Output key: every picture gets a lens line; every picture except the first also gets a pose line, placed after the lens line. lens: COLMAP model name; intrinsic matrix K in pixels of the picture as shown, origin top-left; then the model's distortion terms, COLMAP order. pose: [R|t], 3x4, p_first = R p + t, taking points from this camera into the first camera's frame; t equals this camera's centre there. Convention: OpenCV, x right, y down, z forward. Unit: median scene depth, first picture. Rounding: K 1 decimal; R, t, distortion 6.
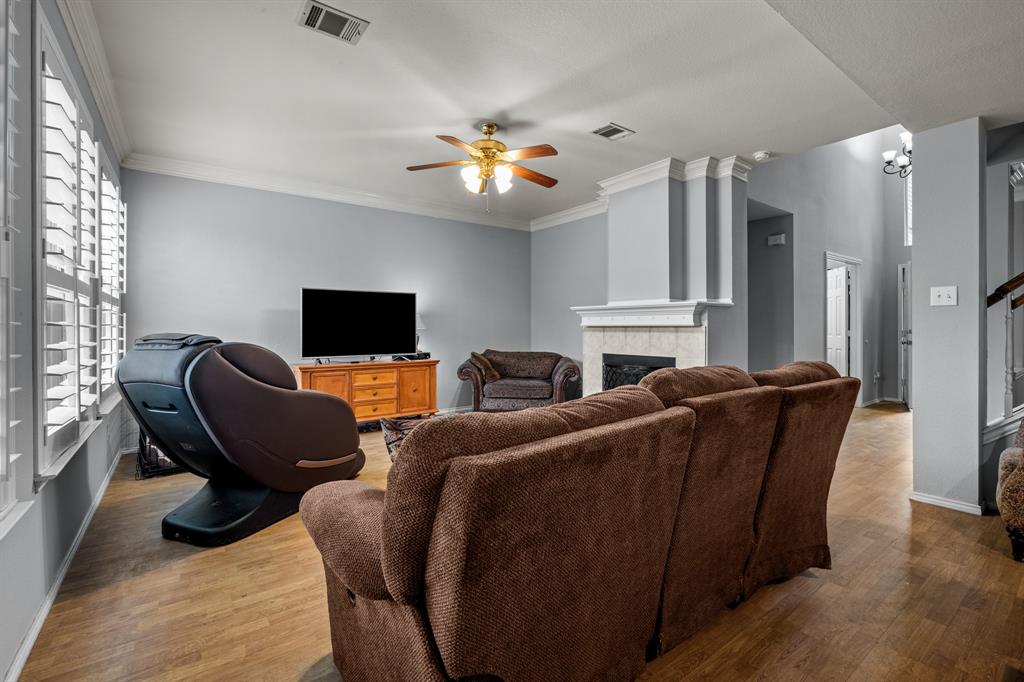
lens RADIAL K [[452.6, 0, 512.1], [0, 452.6, 333.6], [0, 0, 1]] dist [-0.003508, -0.002241]
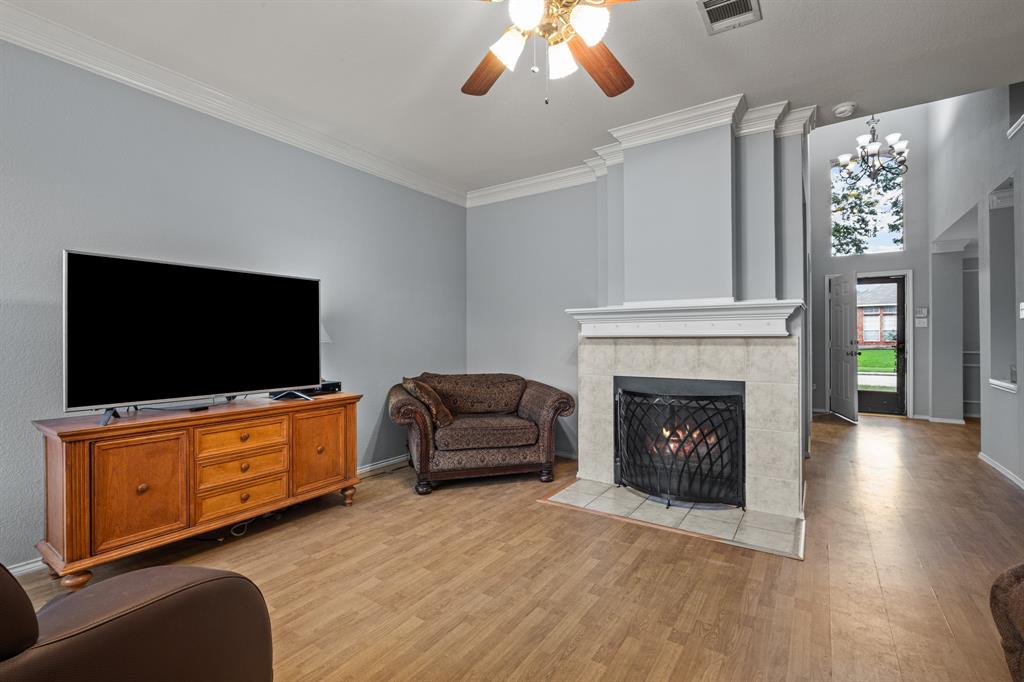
lens RADIAL K [[452.6, 0, 513.6], [0, 452.6, 341.4], [0, 0, 1]] dist [-0.003508, -0.002241]
pose [[0.940524, -0.004595, 0.339696, -0.178469], [0.007582, 0.999943, -0.007467, -0.005318], [-0.339642, 0.009598, 0.940506, 0.384613]]
